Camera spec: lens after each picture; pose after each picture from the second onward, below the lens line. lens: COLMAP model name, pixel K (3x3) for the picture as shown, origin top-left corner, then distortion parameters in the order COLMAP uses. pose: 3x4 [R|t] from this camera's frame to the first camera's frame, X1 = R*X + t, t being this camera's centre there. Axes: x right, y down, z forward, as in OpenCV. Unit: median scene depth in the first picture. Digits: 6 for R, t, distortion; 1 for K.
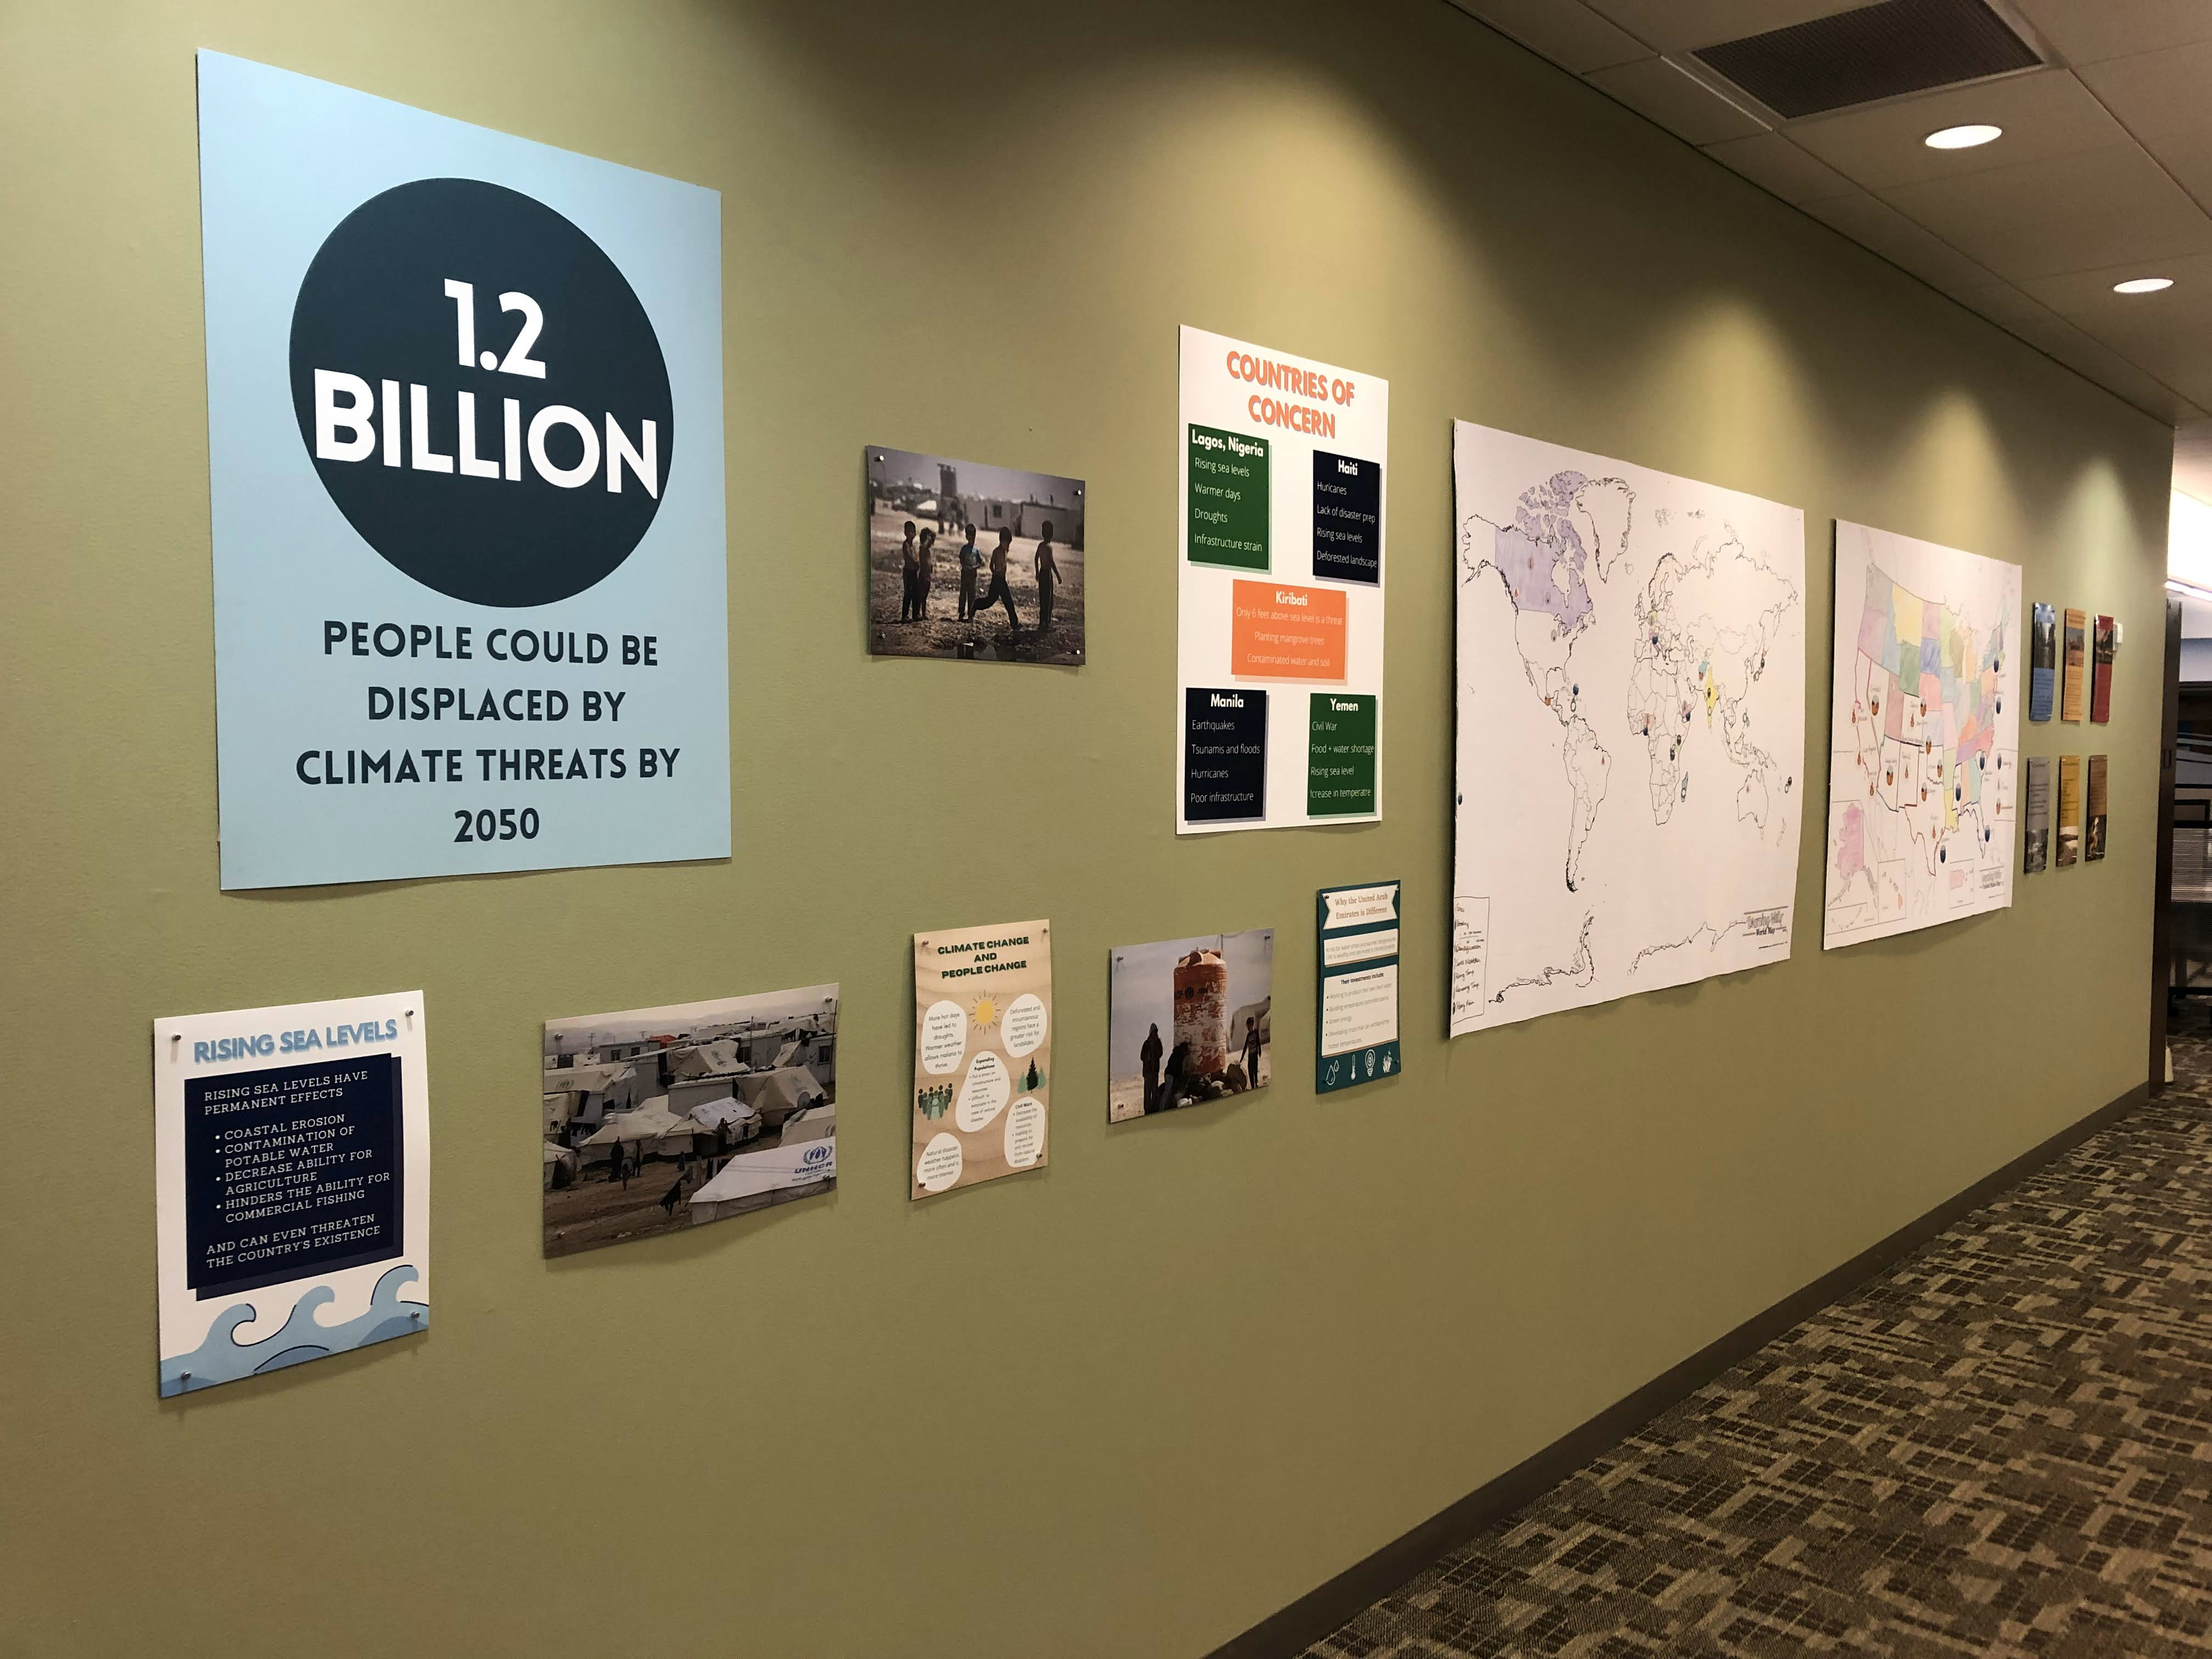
lens RADIAL K [[1805.5, 0, 1101.2], [0, 1805.5, 839.3], [0, 0, 1]] dist [0.046127, -0.053801]
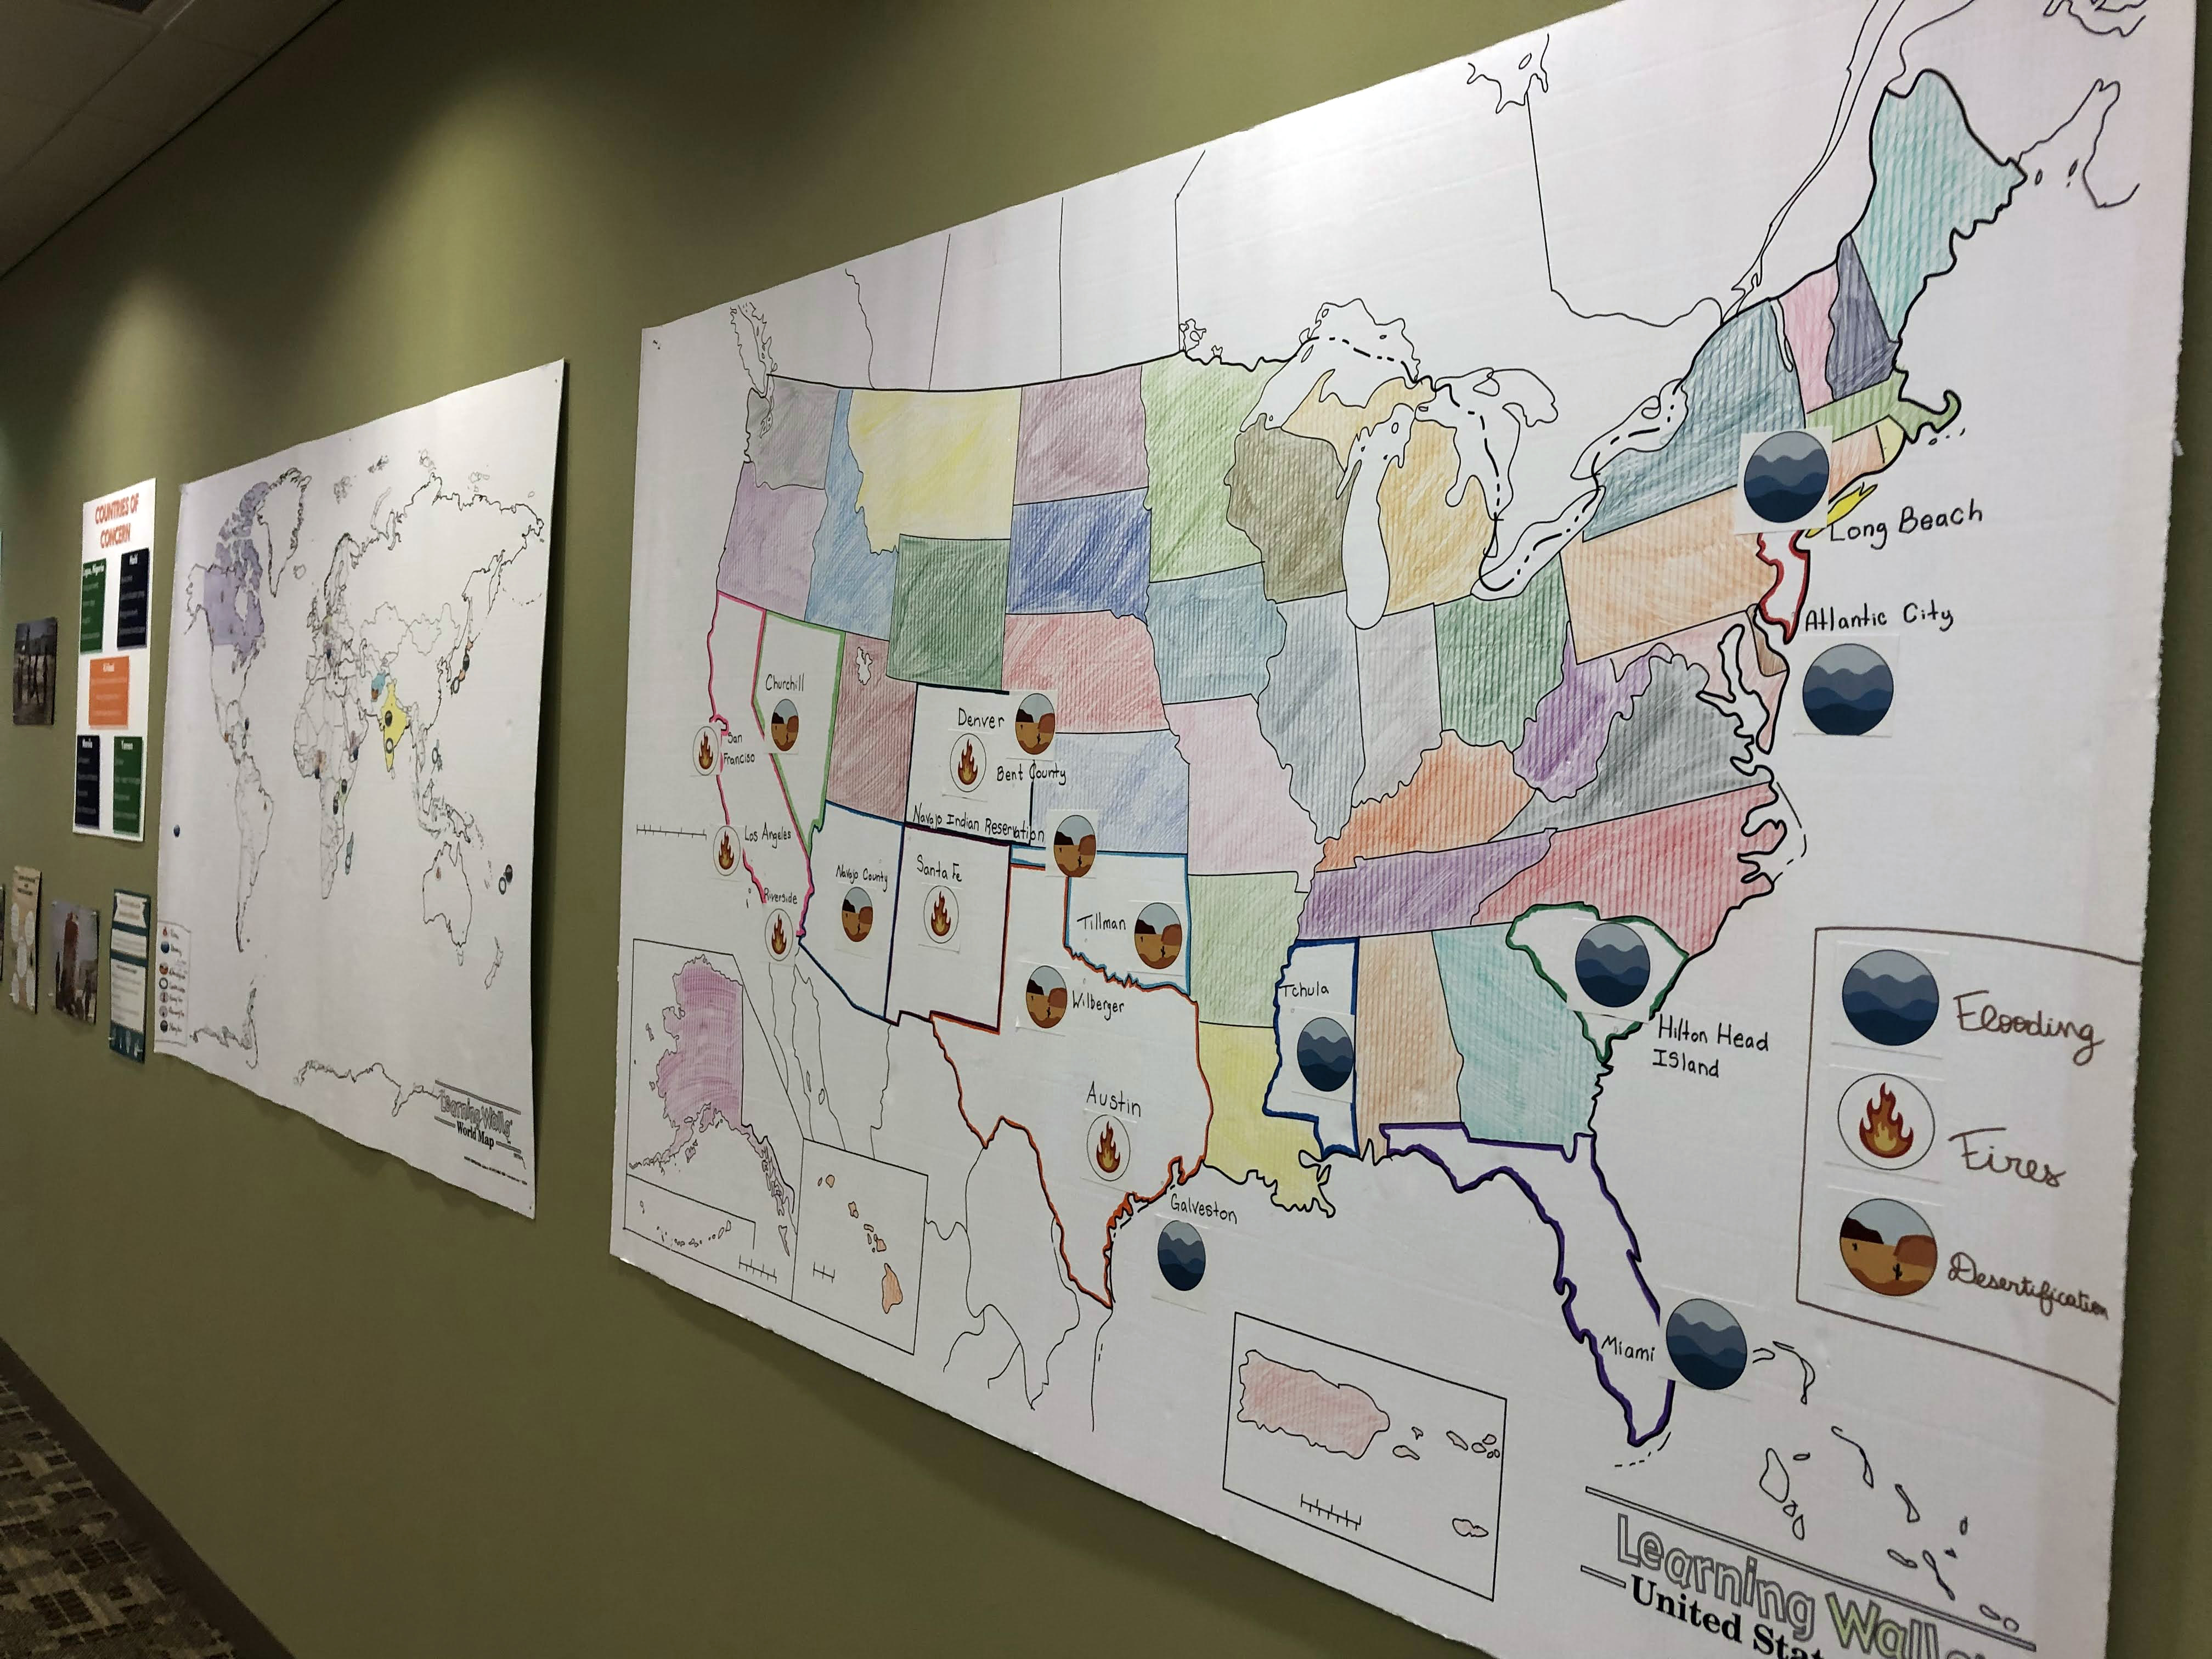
lens RADIAL K [[1805.5, 0, 1095.1], [0, 1805.5, 830.9], [0, 0, 1]] dist [0.046127, -0.053801]
pose [[-0.116214, 0.004290, -0.993215, 1.507728], [-0.102564, 0.994593, 0.016297, -0.119723], [0.987914, 0.103762, -0.115146, 2.079902]]
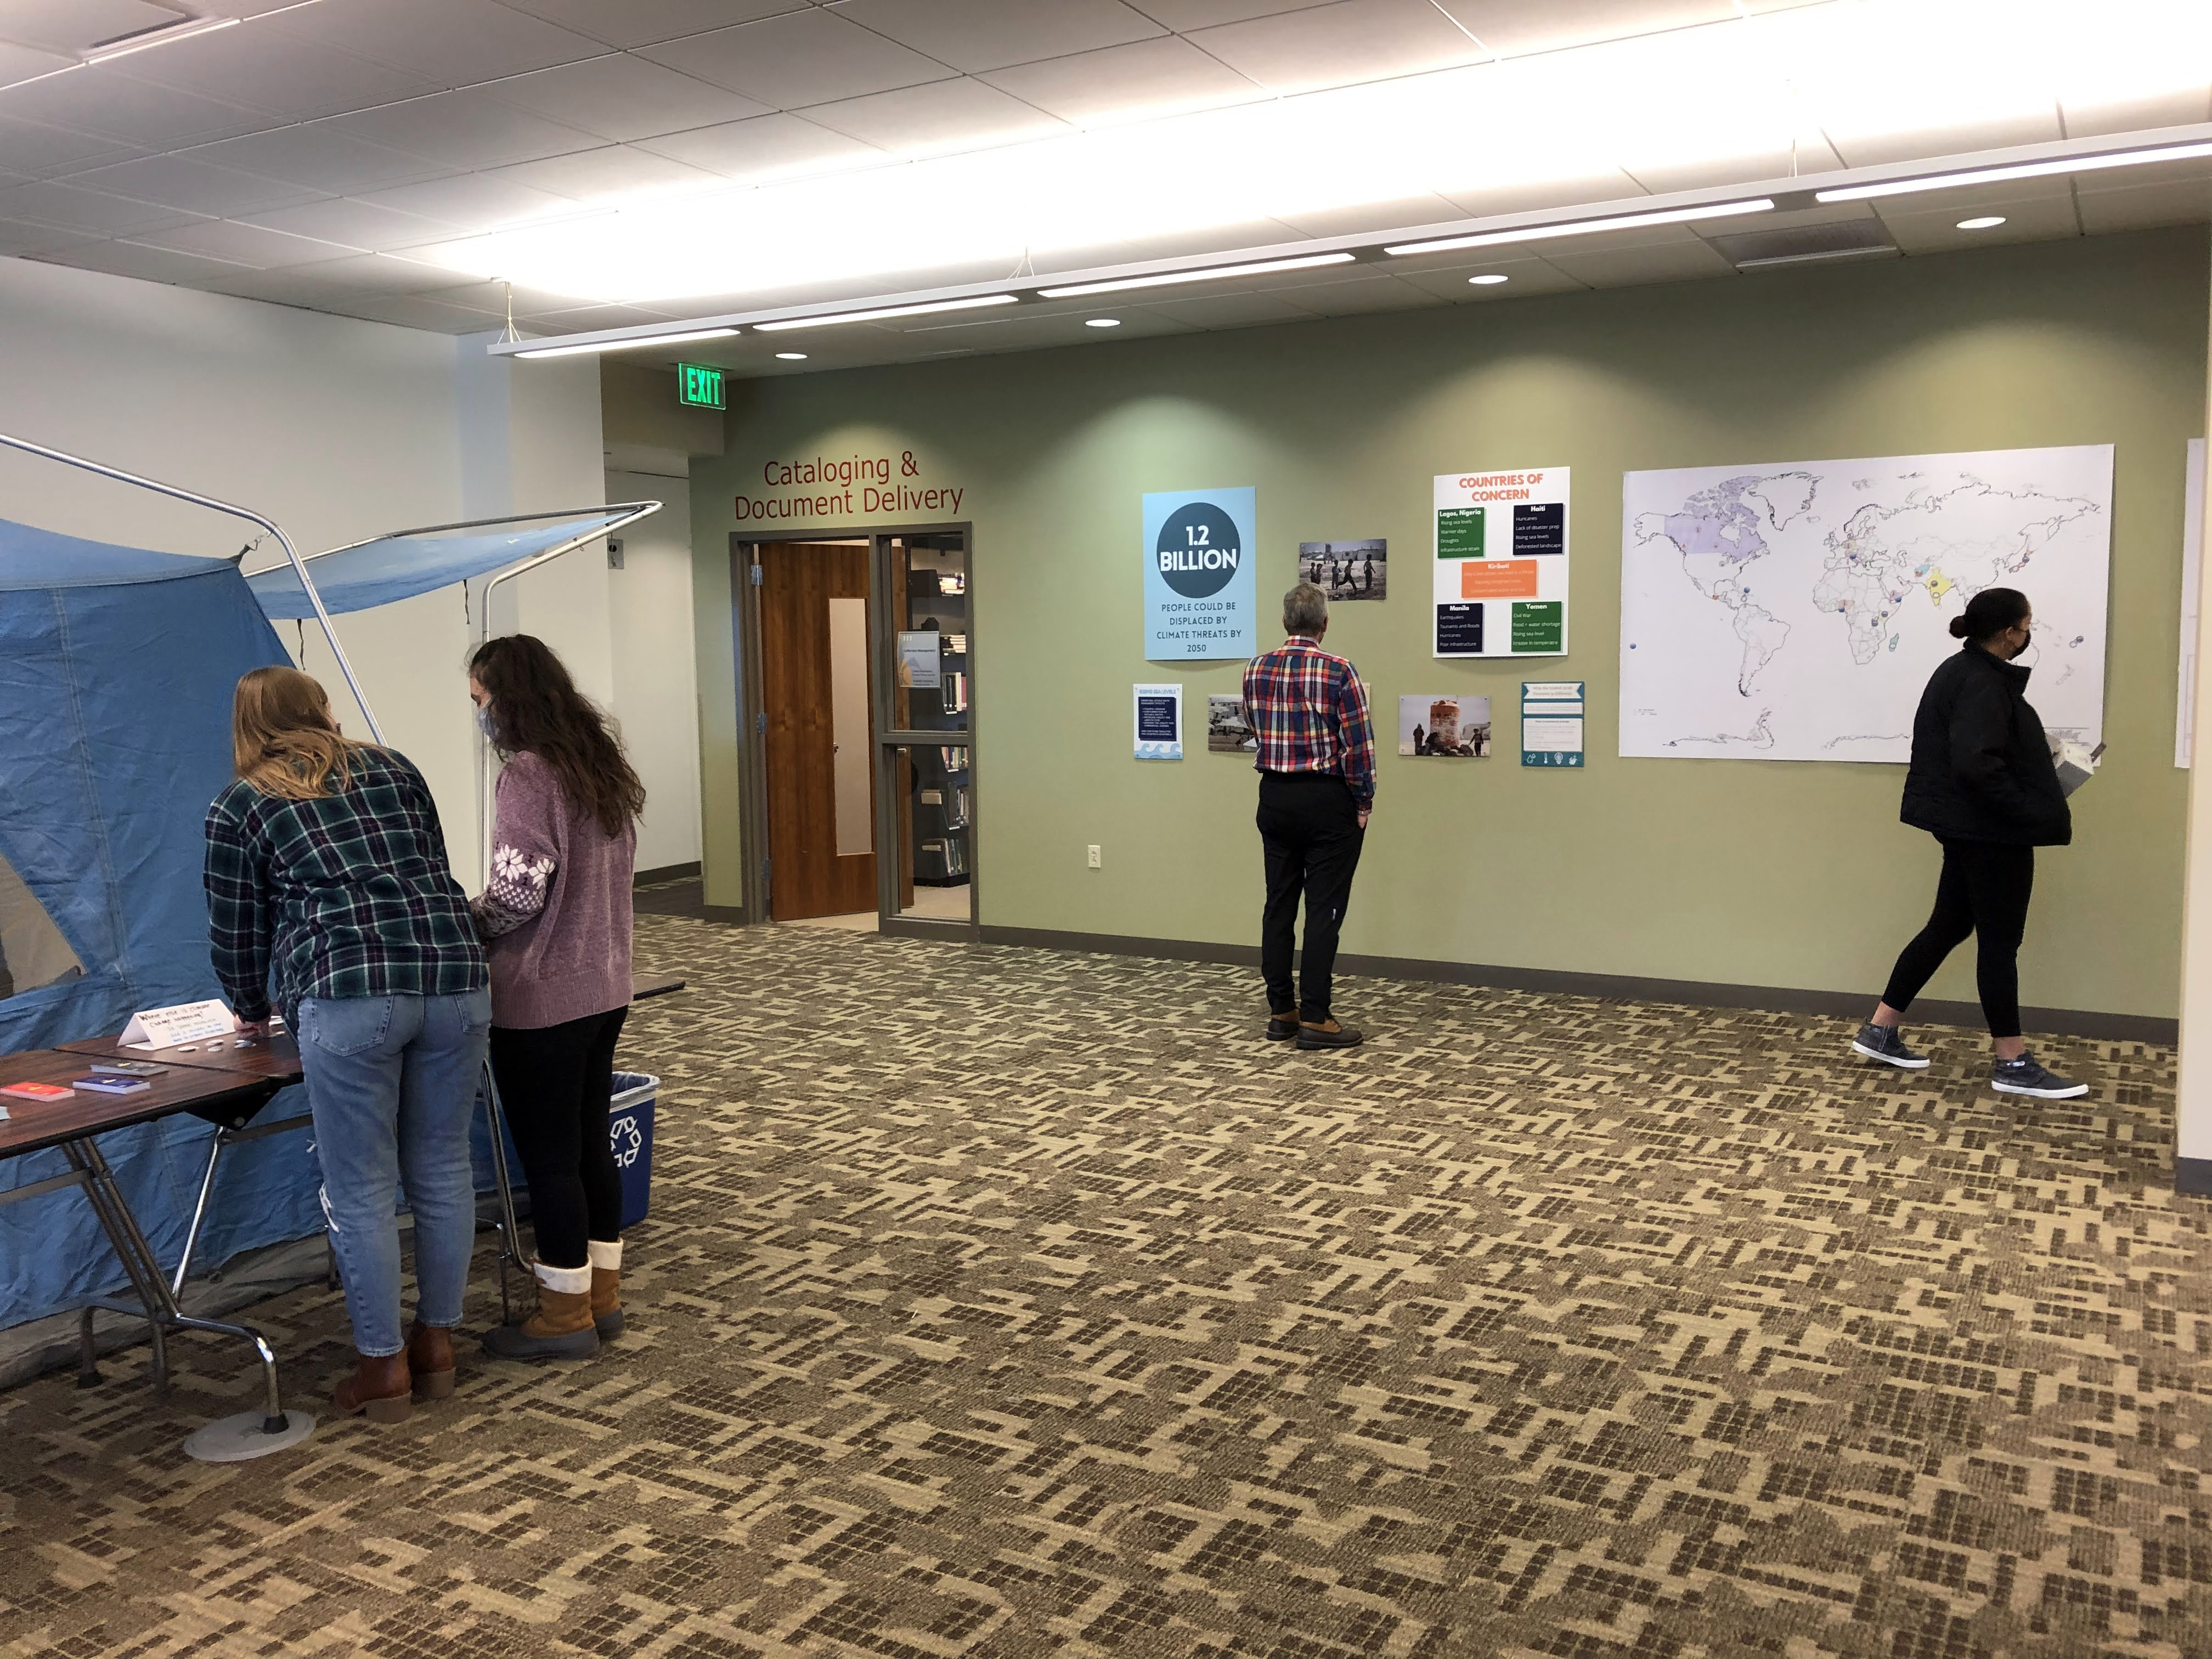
lens RADIAL K [[1805.5, 0, 1110.1], [0, 1805.5, 838.3], [0, 0, 1]] dist [0.046127, -0.053801]
pose [[0.194162, 0.102805, -0.975568, 2.772606], [-0.039198, 0.994512, 0.097000, 0.024582], [0.980186, 0.019407, 0.197126, -0.041616]]
